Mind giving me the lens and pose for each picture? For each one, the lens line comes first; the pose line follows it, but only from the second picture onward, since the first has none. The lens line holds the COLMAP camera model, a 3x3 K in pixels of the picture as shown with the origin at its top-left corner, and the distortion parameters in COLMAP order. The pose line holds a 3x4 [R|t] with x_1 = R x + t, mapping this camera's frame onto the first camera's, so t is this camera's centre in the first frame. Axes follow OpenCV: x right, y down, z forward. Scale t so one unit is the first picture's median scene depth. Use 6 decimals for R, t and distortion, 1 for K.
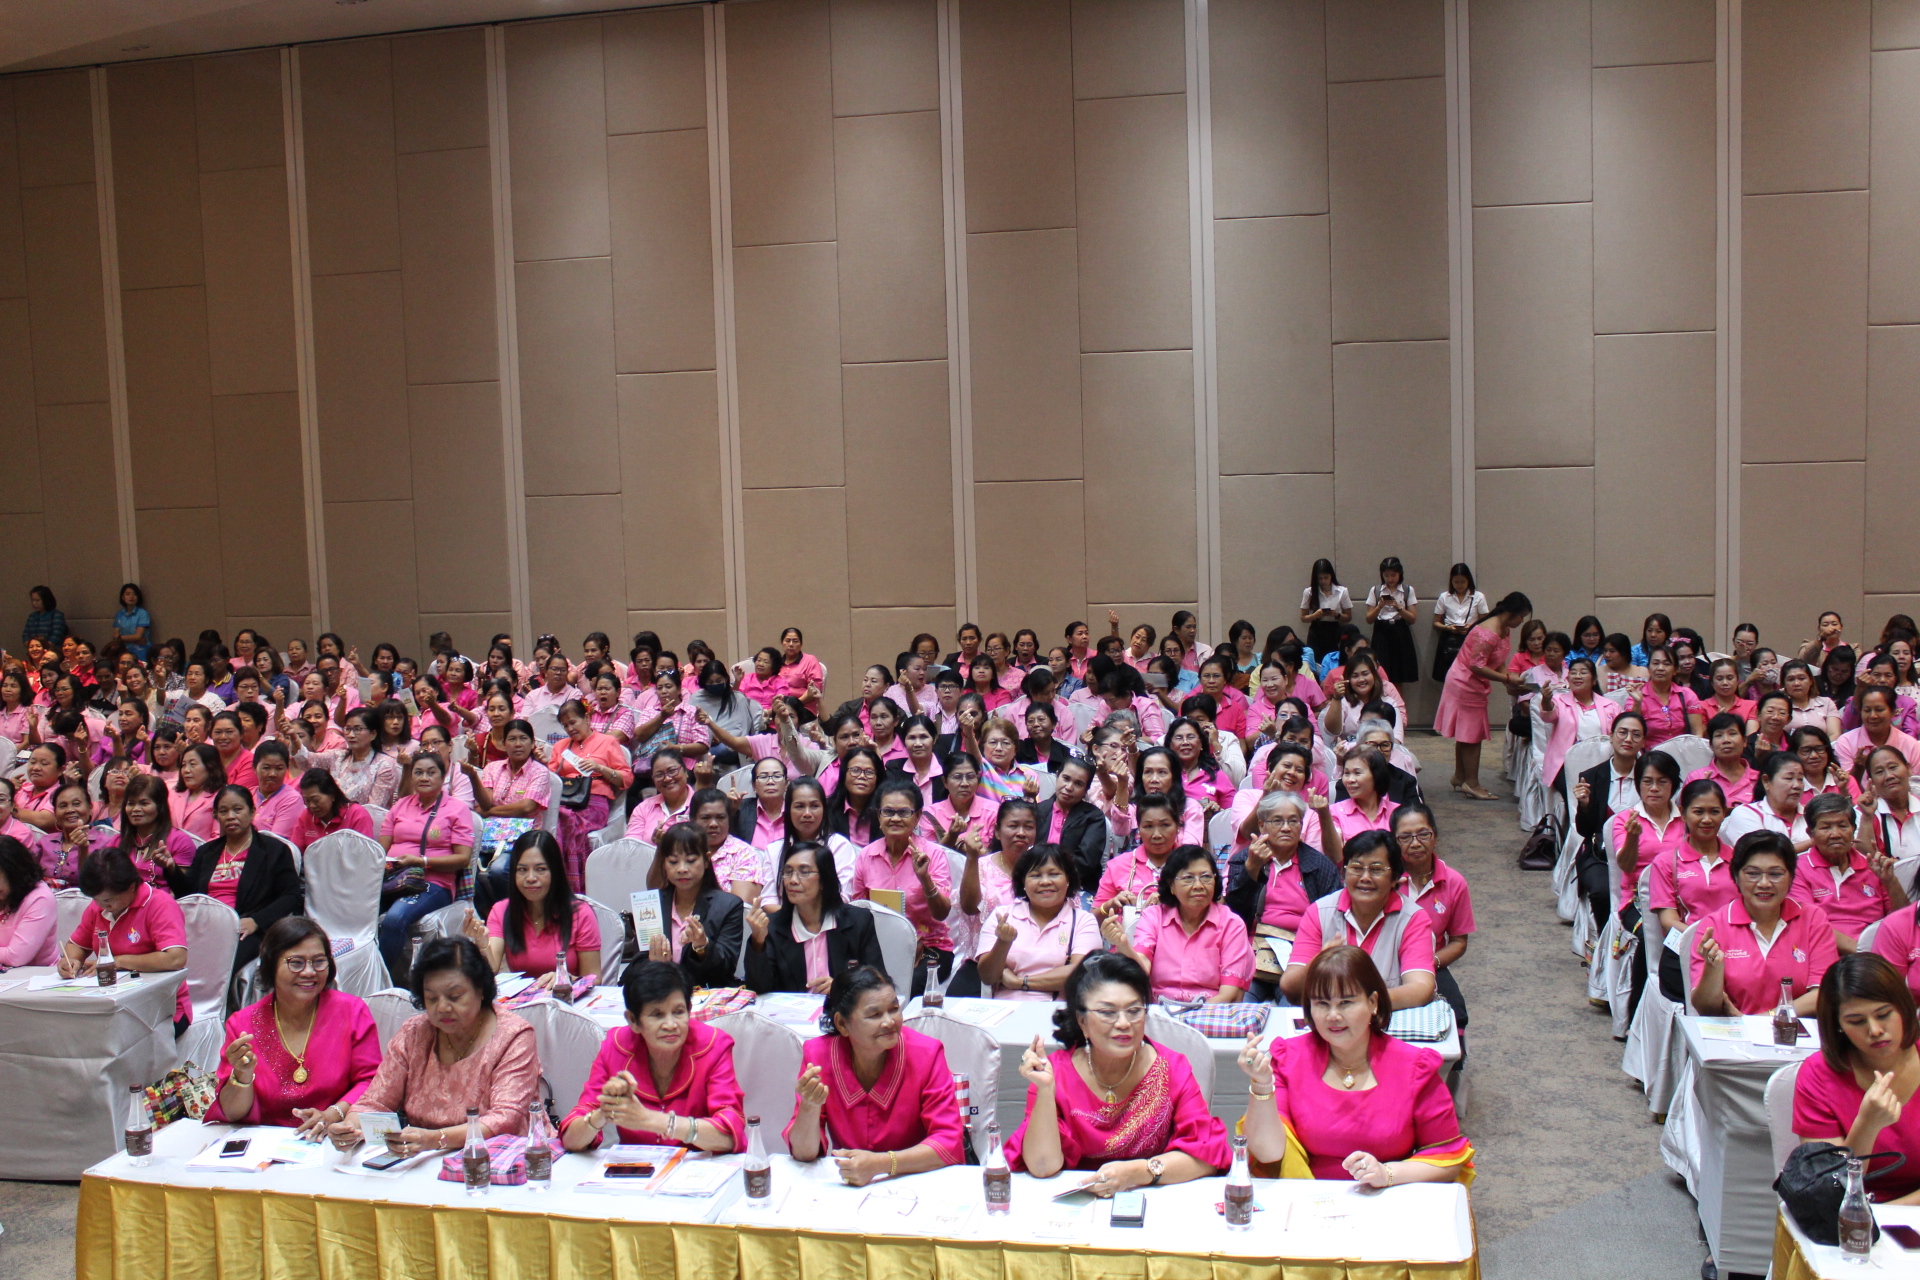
lens RADIAL K [[1880.0, 0, 953.5], [0, 1880.0, 651.3], [0, 0, 1]] dist [-0.136891, 0.148471]
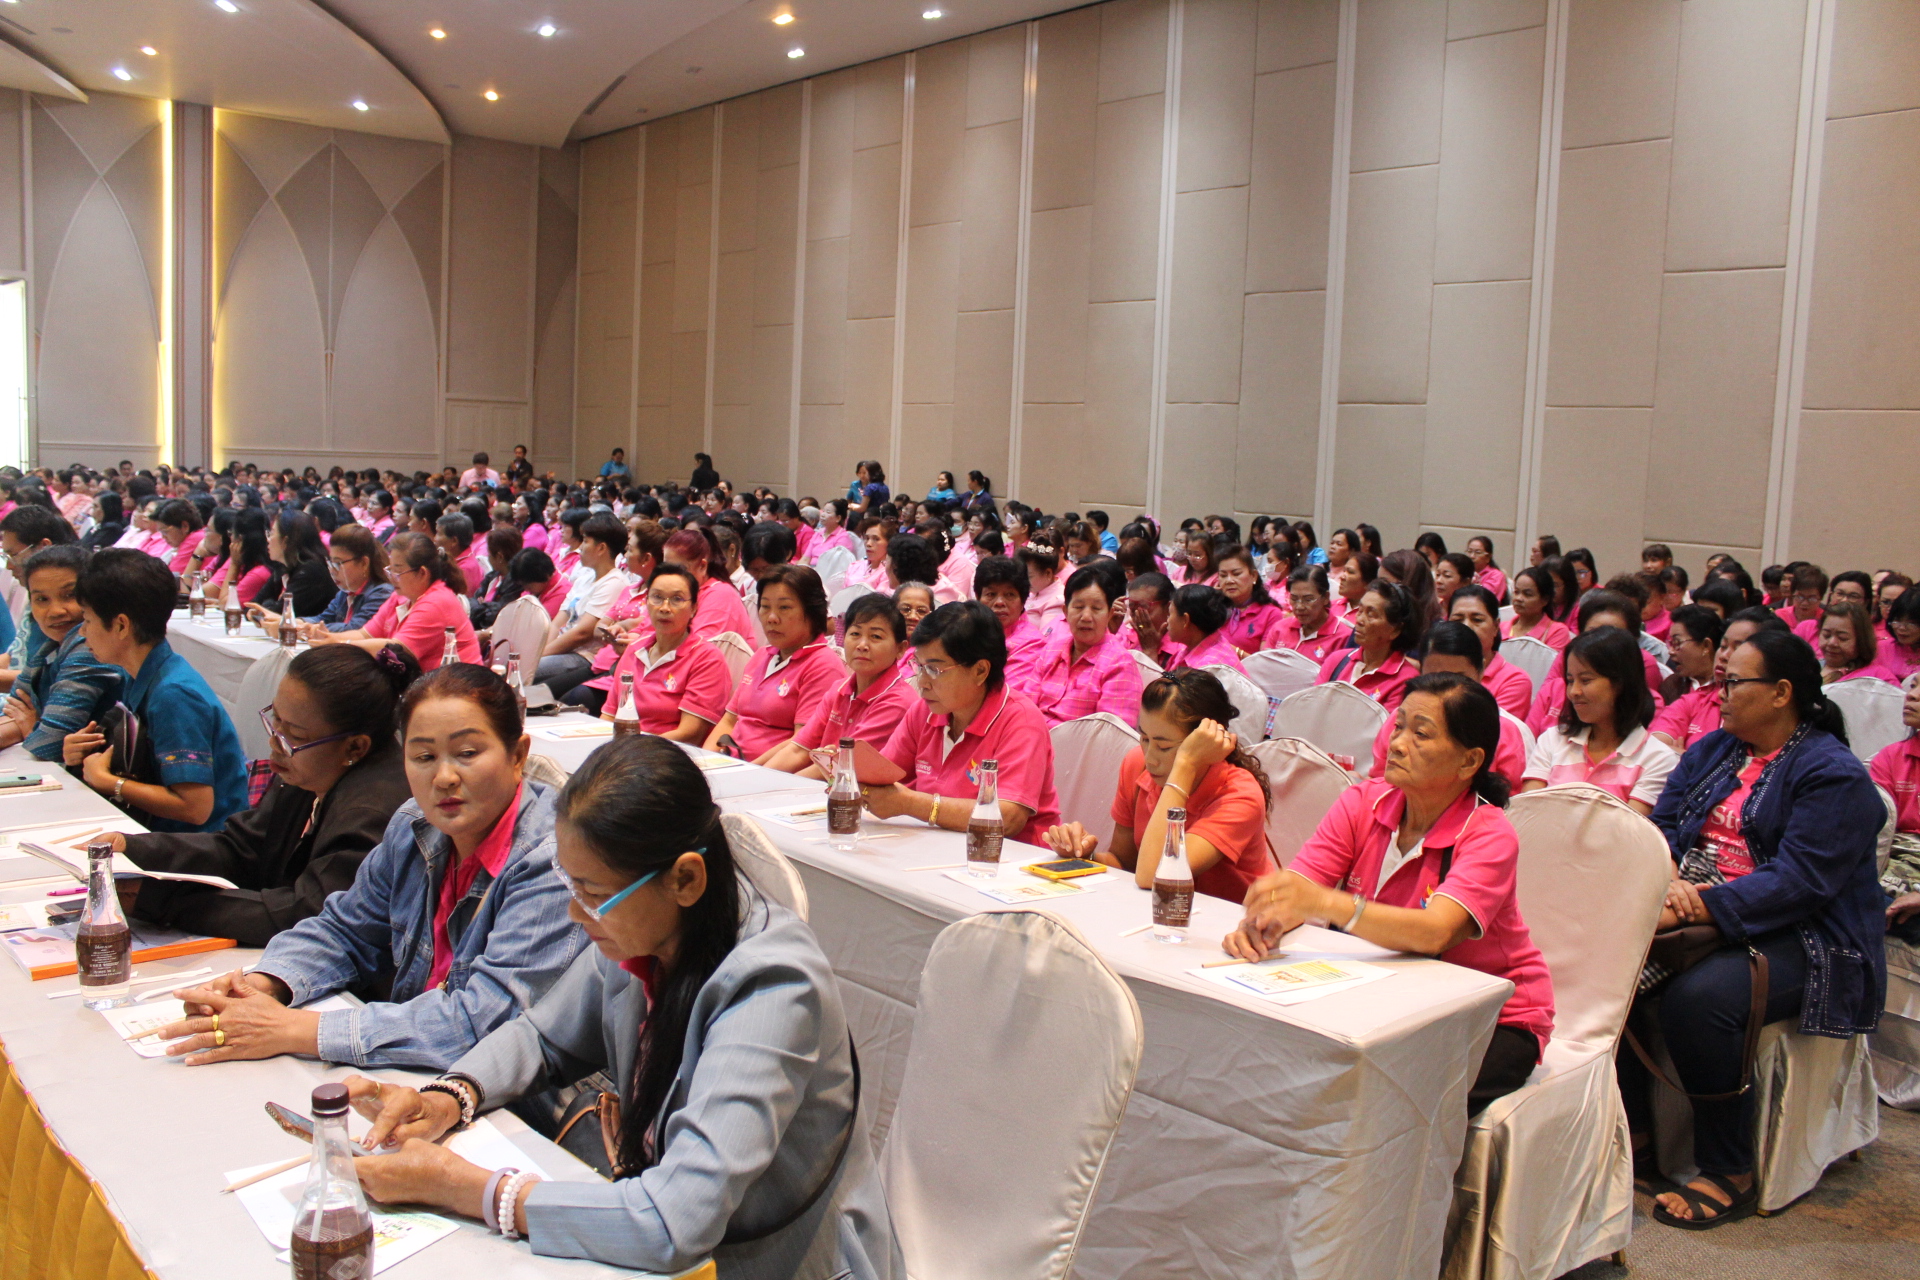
lens RADIAL K [[1588.2, 0, 956.1], [0, 1588.2, 649.2], [0, 0, 1]] dist [-0.165259, 0.150351]
pose [[0.808900, 0.130514, -0.573277, 0.874257], [-0.125282, 0.990919, 0.048821, 0.043124], [0.574443, 0.032330, 0.817906, 0.117995]]
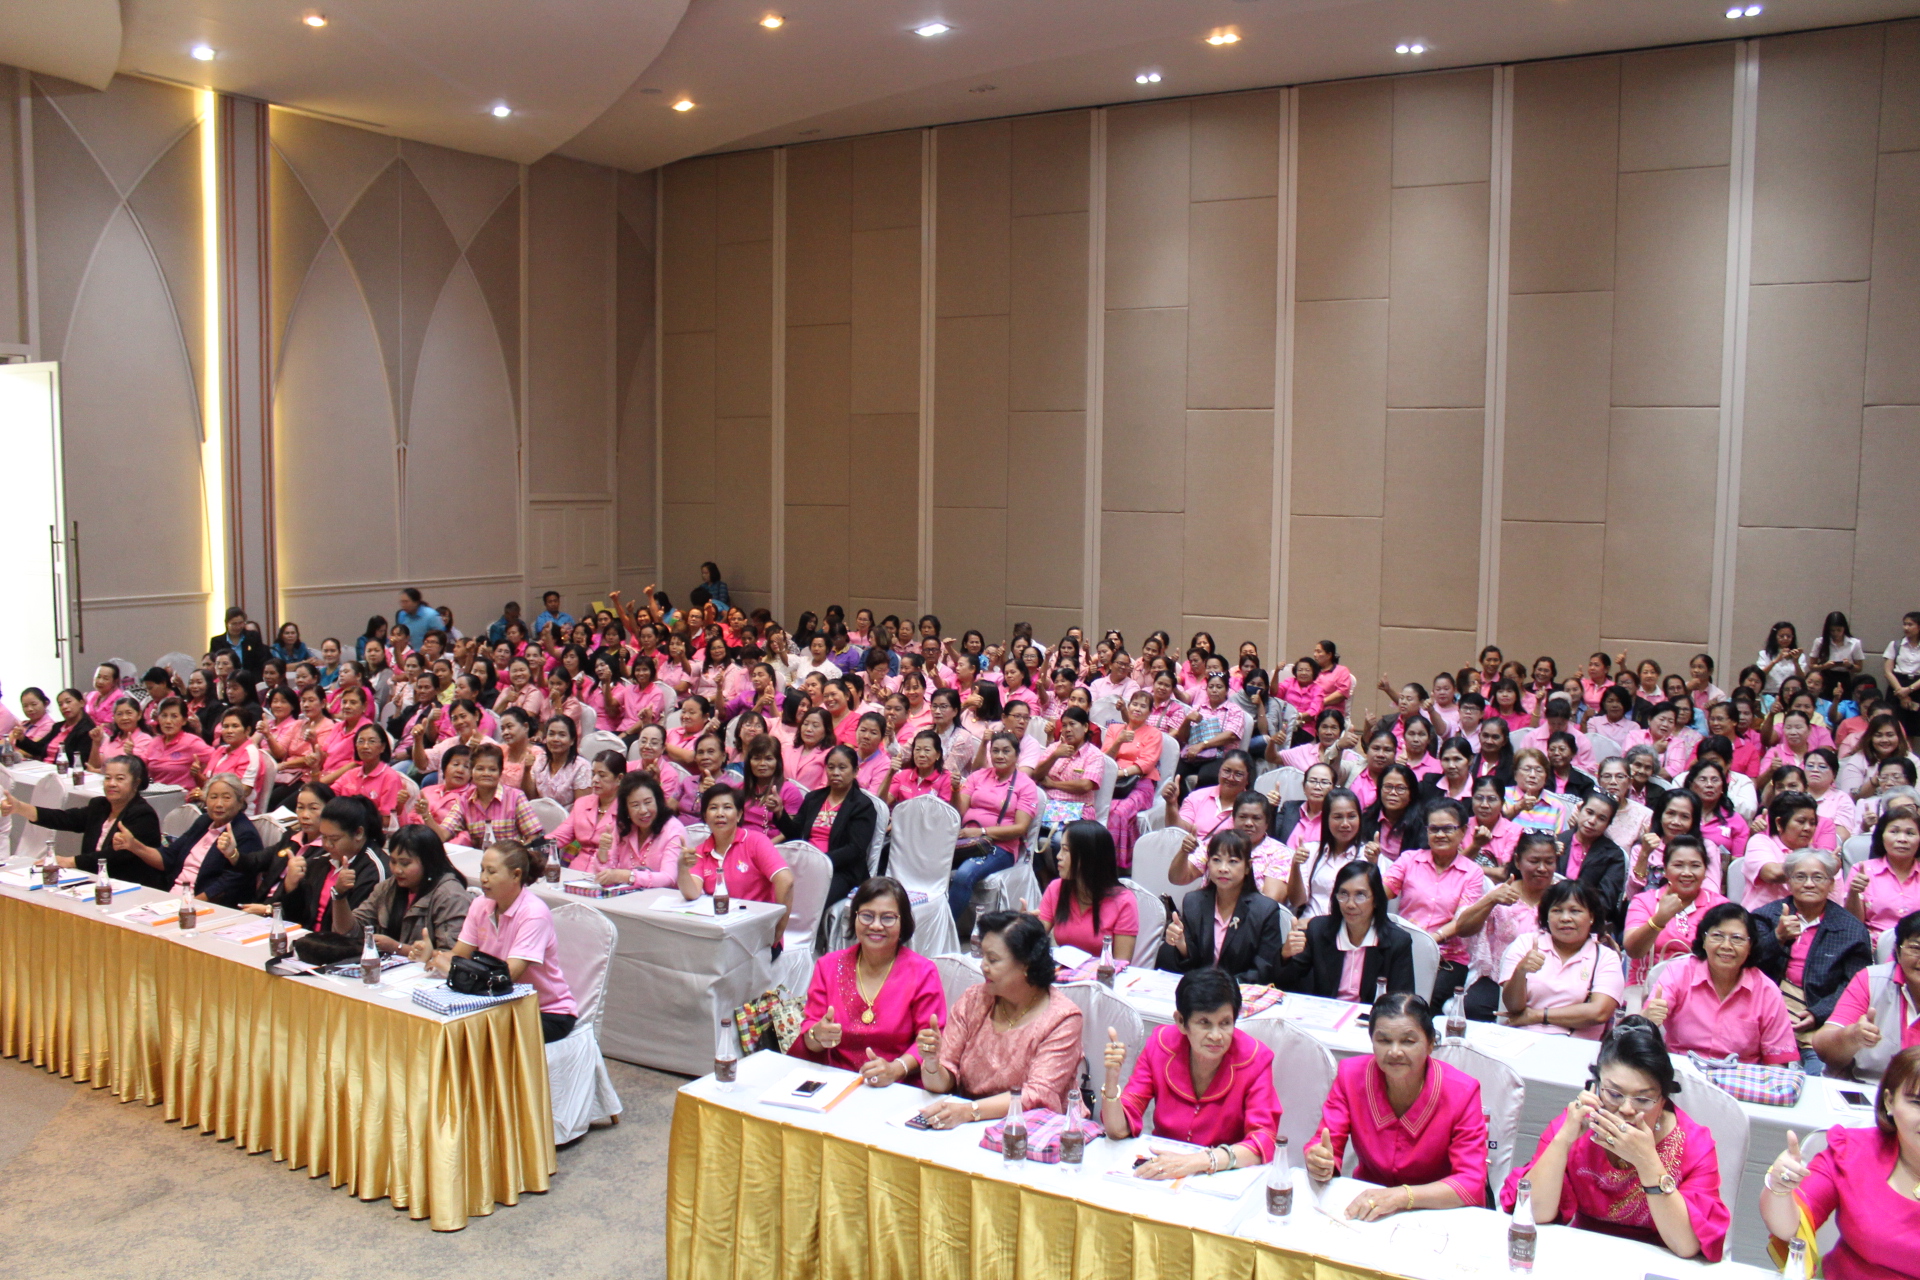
lens RADIAL K [[1588.2, 0, 956.1], [0, 1588.2, 649.2], [0, 0, 1]] dist [-0.165259, 0.150351]
pose [[0.949862, 0.073737, -0.303851, -0.013580], [-0.072938, 0.997238, 0.013994, -0.005915], [0.304044, 0.008870, 0.952617, 0.046553]]
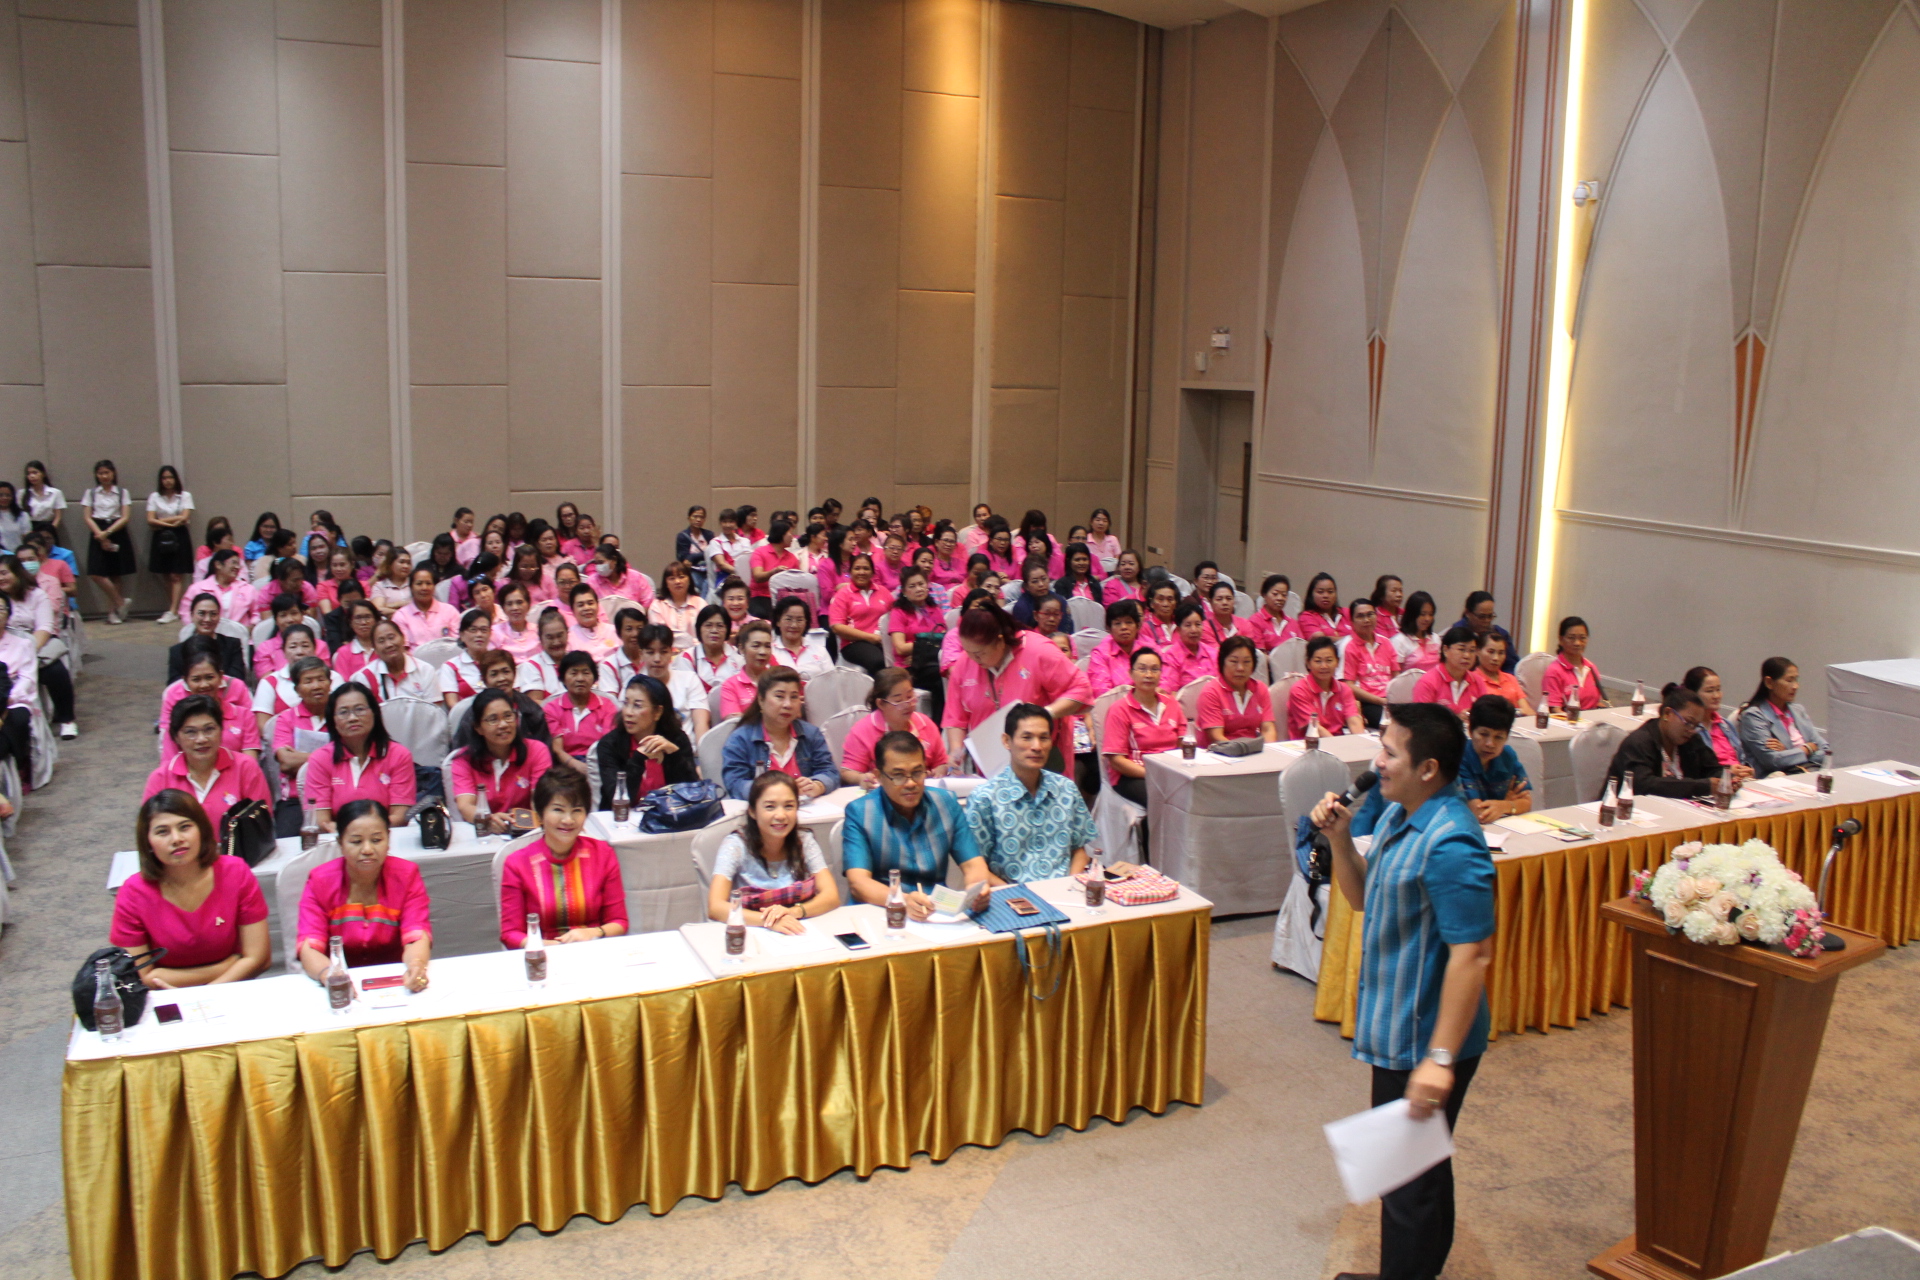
lens RADIAL K [[1589.5, 0, 949.3], [0, 1589.5, 643.8], [0, 0, 1]] dist [-0.165276, 0.149535]
pose [[0.797054, -0.057552, 0.601160, 0.109831], [0.017608, 0.997240, 0.072124, 0.000518], [-0.603652, -0.046901, 0.795867, -0.049180]]
